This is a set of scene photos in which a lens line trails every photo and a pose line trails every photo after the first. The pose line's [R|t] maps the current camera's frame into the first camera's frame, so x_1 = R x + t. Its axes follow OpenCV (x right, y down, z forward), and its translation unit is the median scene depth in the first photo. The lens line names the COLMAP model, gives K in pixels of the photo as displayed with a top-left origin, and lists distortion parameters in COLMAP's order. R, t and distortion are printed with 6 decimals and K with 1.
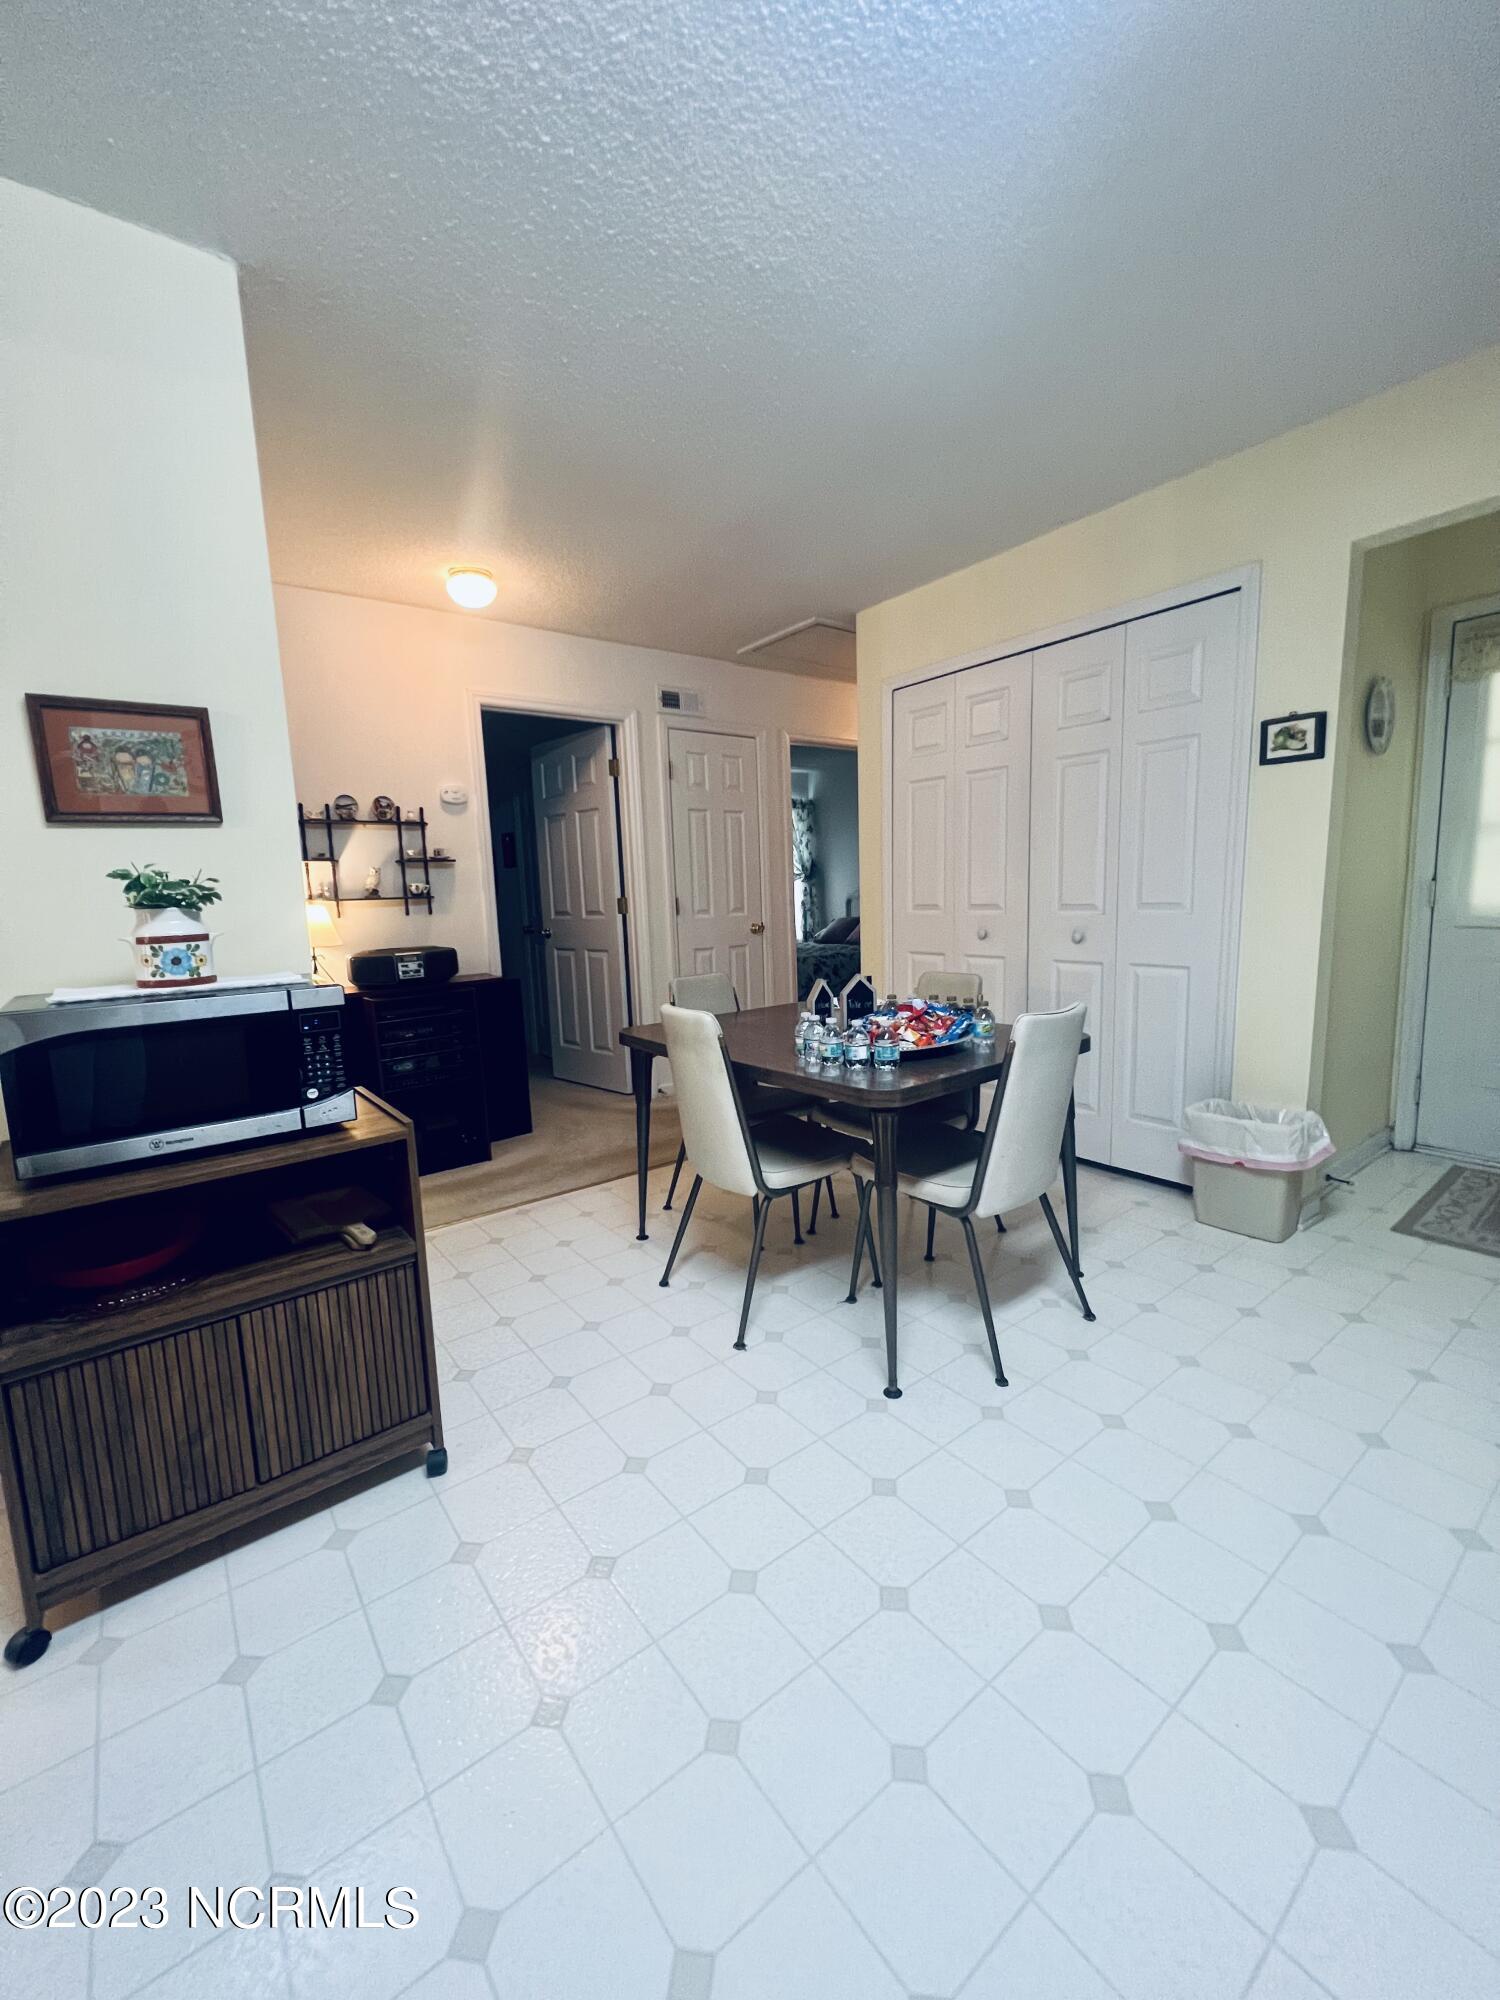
lens RADIAL K [[798.9, 0, 746.3], [0, 798.9, 1002.9], [0, 0, 1]] dist [-0.002549, 0.000563]
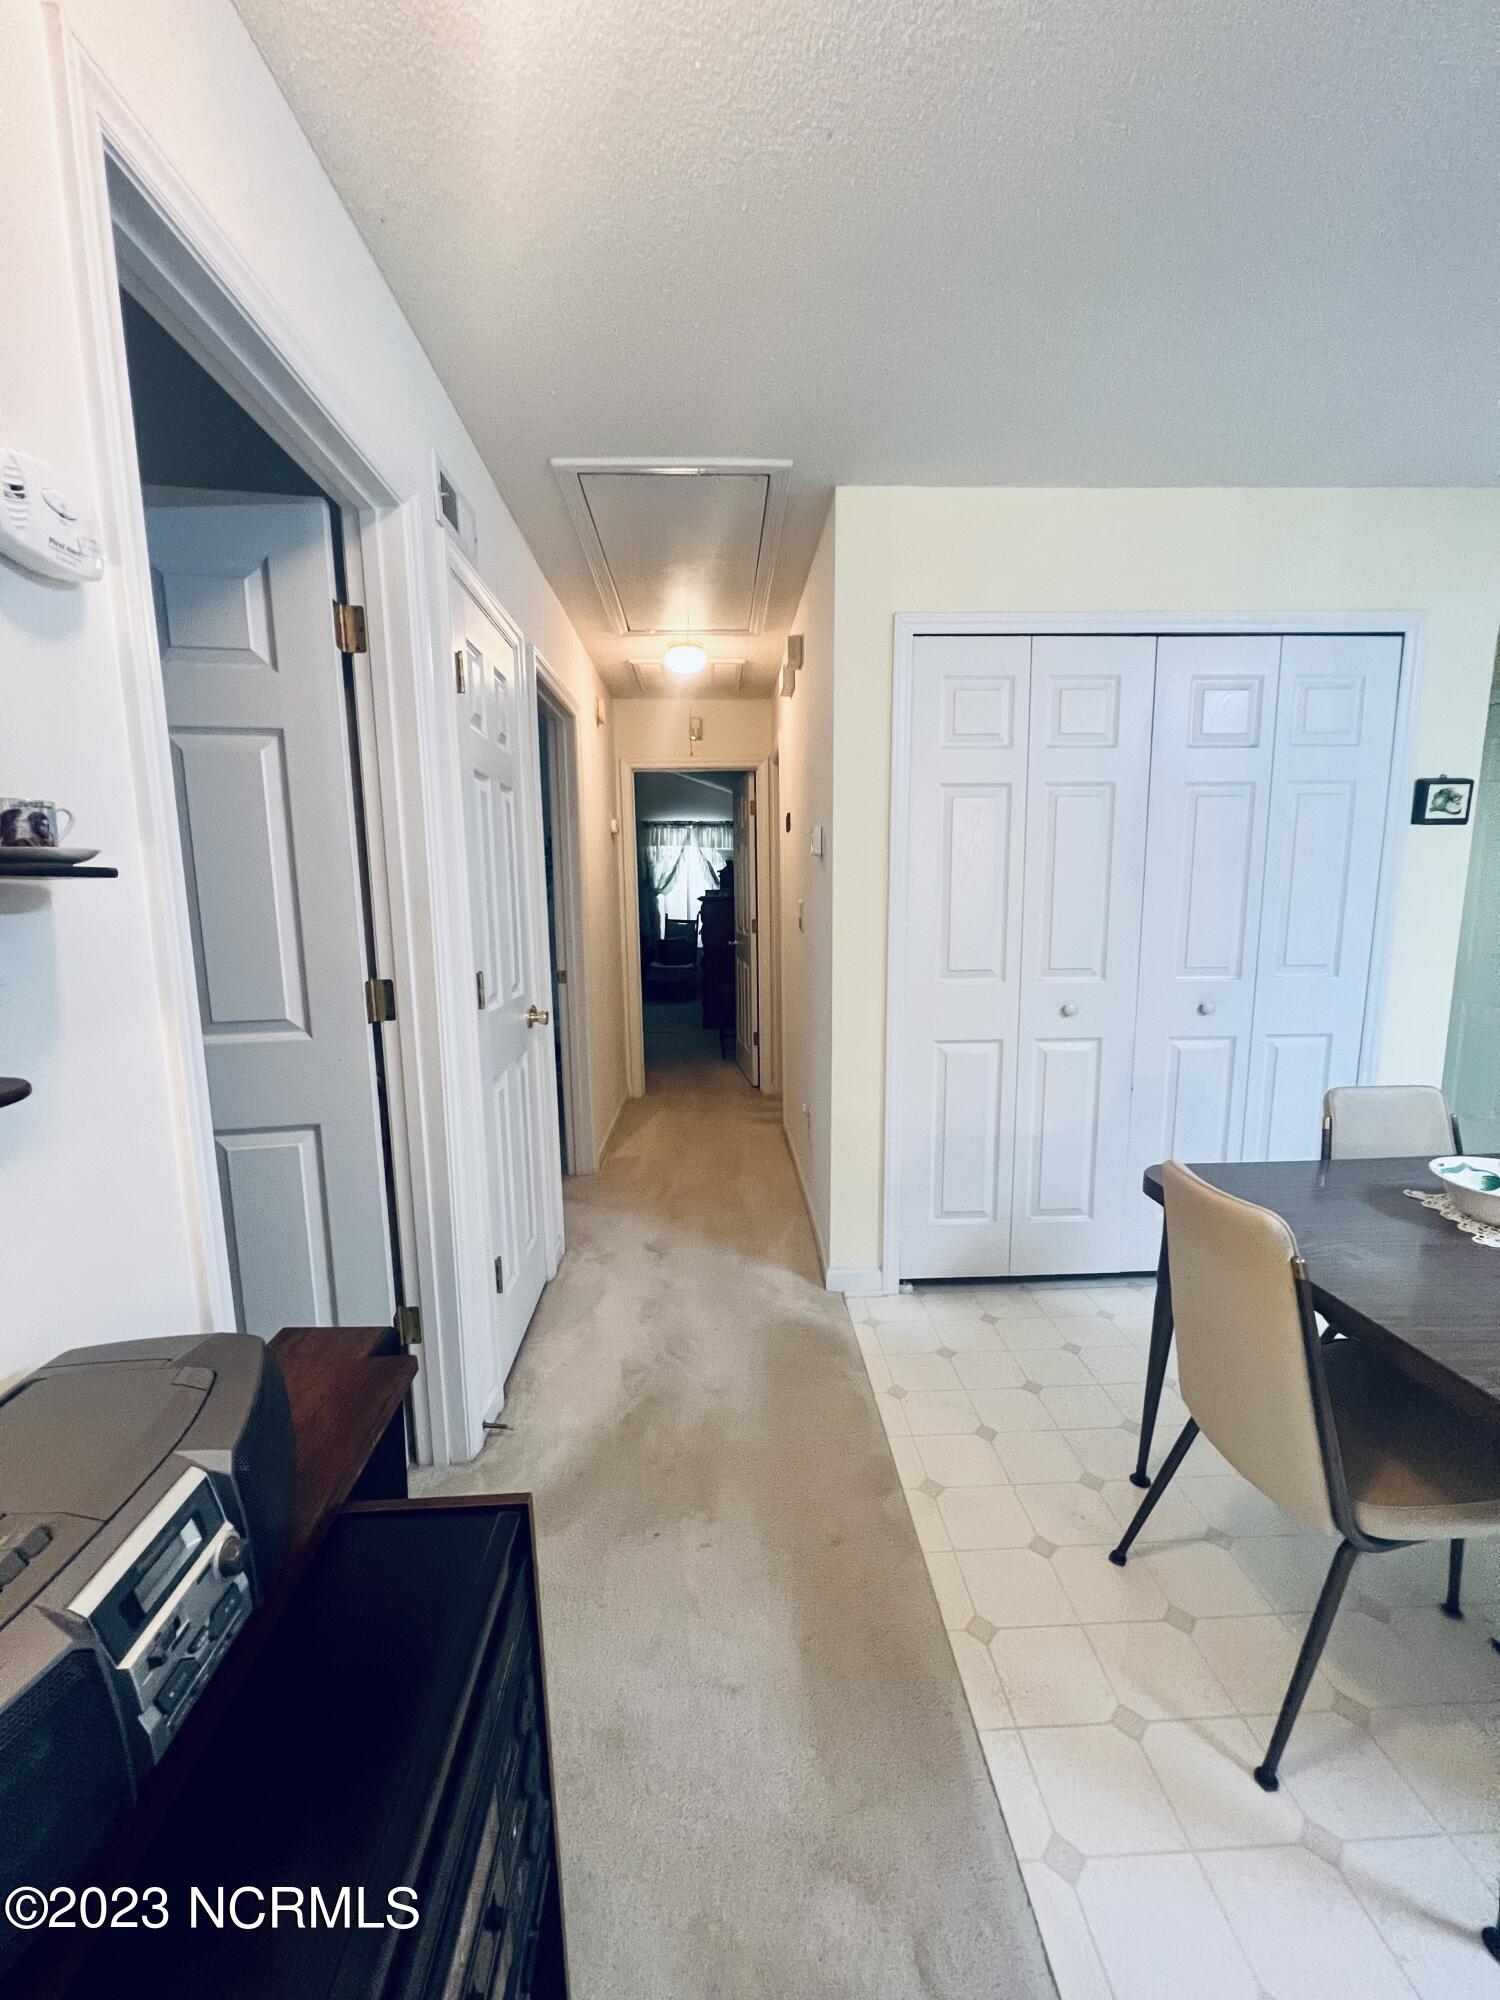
lens RADIAL K [[798.9, 0, 746.0], [0, 798.9, 1000.0], [0, 0, 1]] dist [-0.002549, 0.000563]
pose [[0.573747, -0.084508, 0.814661, -0.462943], [0.105838, 0.993973, 0.028570, -0.146384], [-0.812166, 0.069830, 0.579233, 0.819222]]
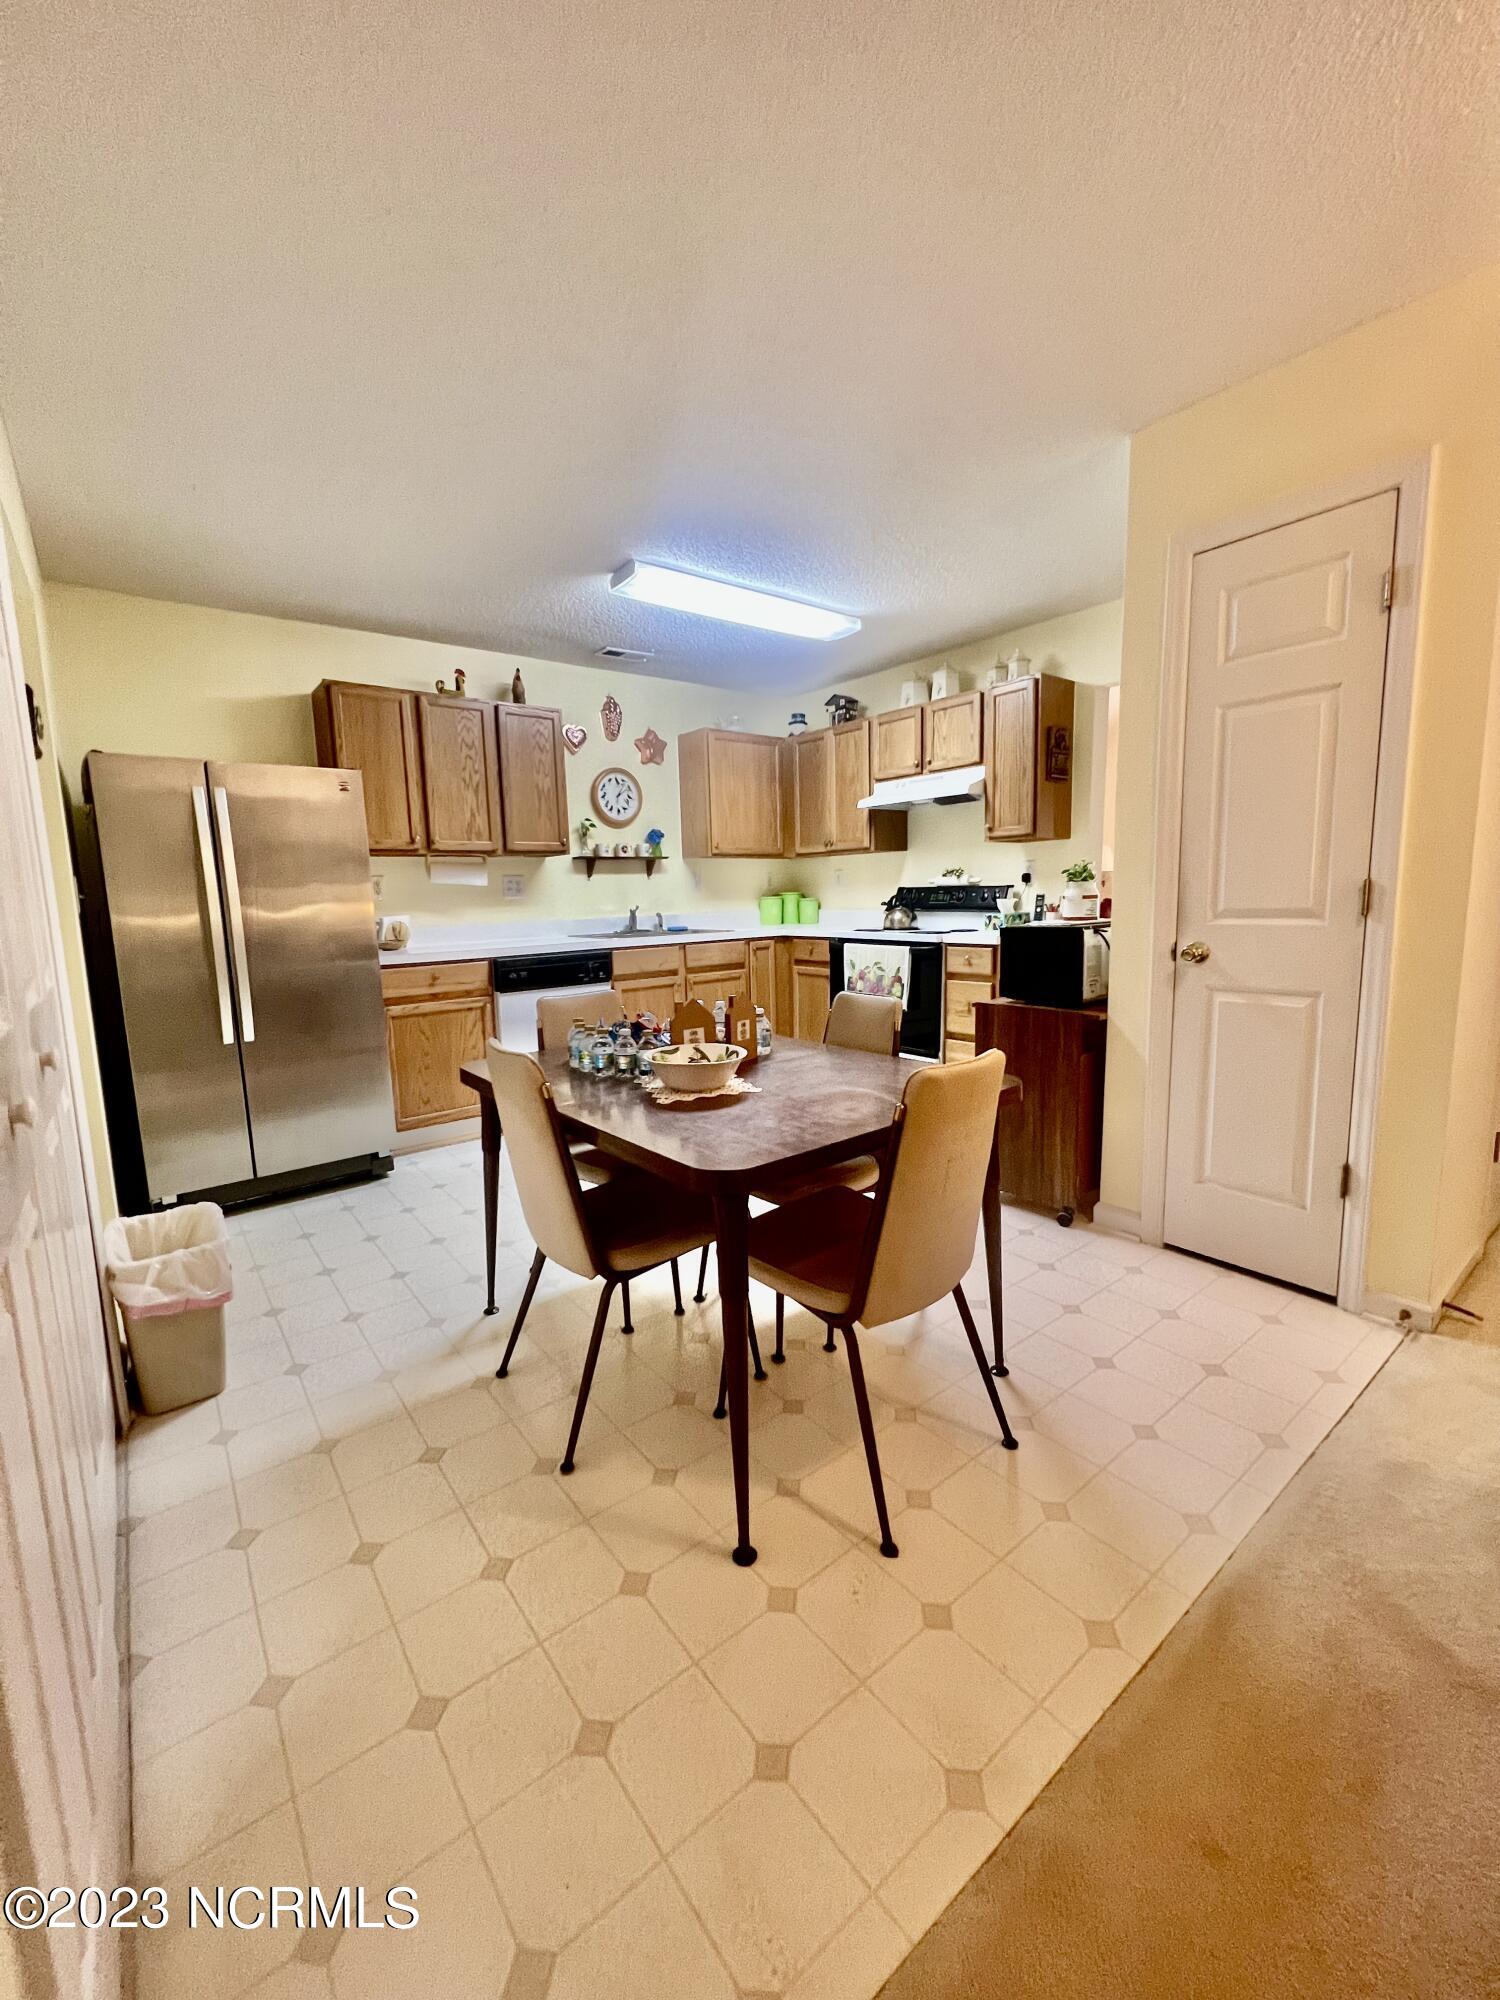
lens RADIAL K [[798.9, 0, 747.6], [0, 798.9, 997.2], [0, 0, 1]] dist [-0.002549, 0.000563]
pose [[-0.997740, 0.066615, -0.008784, 0.059878], [0.061873, 0.961859, 0.266455, -0.177834], [0.026199, 0.265310, -0.963807, 1.248051]]
